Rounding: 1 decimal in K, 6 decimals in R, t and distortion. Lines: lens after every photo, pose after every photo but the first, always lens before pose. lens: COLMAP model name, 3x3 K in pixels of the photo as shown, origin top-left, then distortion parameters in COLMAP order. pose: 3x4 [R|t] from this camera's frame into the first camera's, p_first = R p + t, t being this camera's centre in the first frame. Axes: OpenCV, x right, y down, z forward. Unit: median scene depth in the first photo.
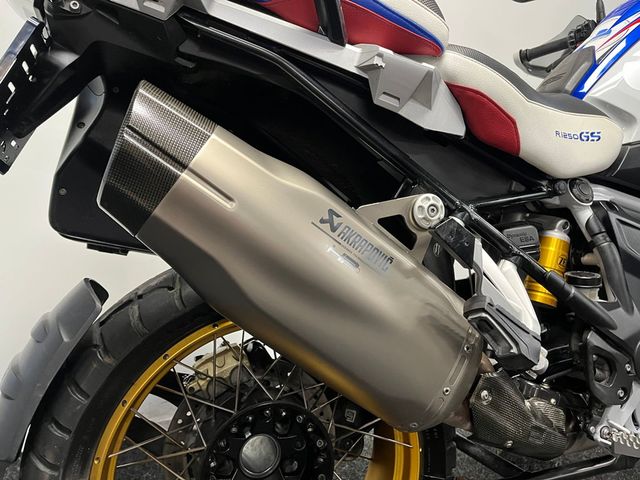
lens RADIAL K [[477.5, 0, 320.0], [0, 477.5, 240.0], [0, 0, 1]] dist [0.047257, -0.067245]
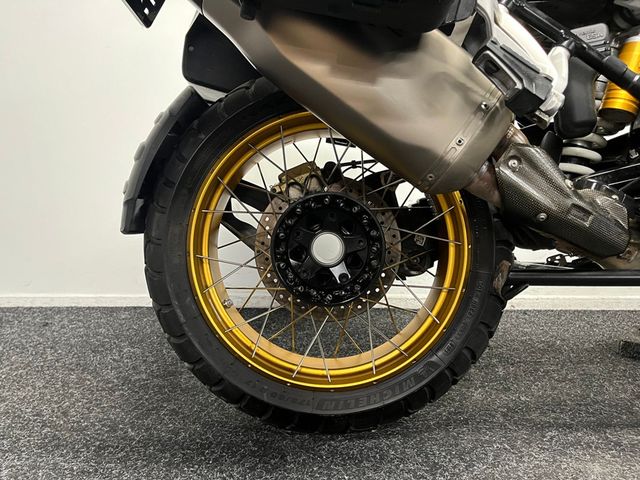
lens RADIAL K [[477.5, 0, 320.0], [0, 477.5, 240.0], [0, 0, 1]] dist [0.047257, -0.067245]
pose [[0.932922, 0.021868, -0.359413, 0.282963], [-0.009571, 0.999307, 0.035959, 0.389856], [0.359951, -0.030107, 0.932485, -0.102280]]
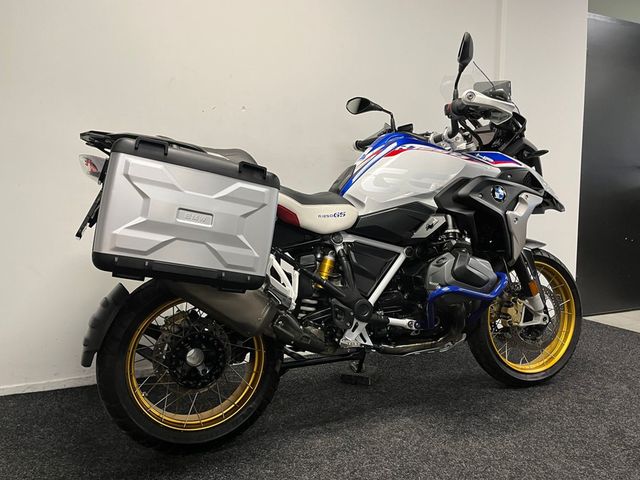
lens RADIAL K [[497.8, 0, 320.0], [0, 497.8, 240.0], [0, 0, 1]] dist [0.031591, -0.003560]
pose [[0.997404, -0.023582, 0.068037, 0.328343], [0.023259, 0.999714, 0.005523, -0.116982], [-0.068148, -0.003926, 0.997667, -1.452568]]
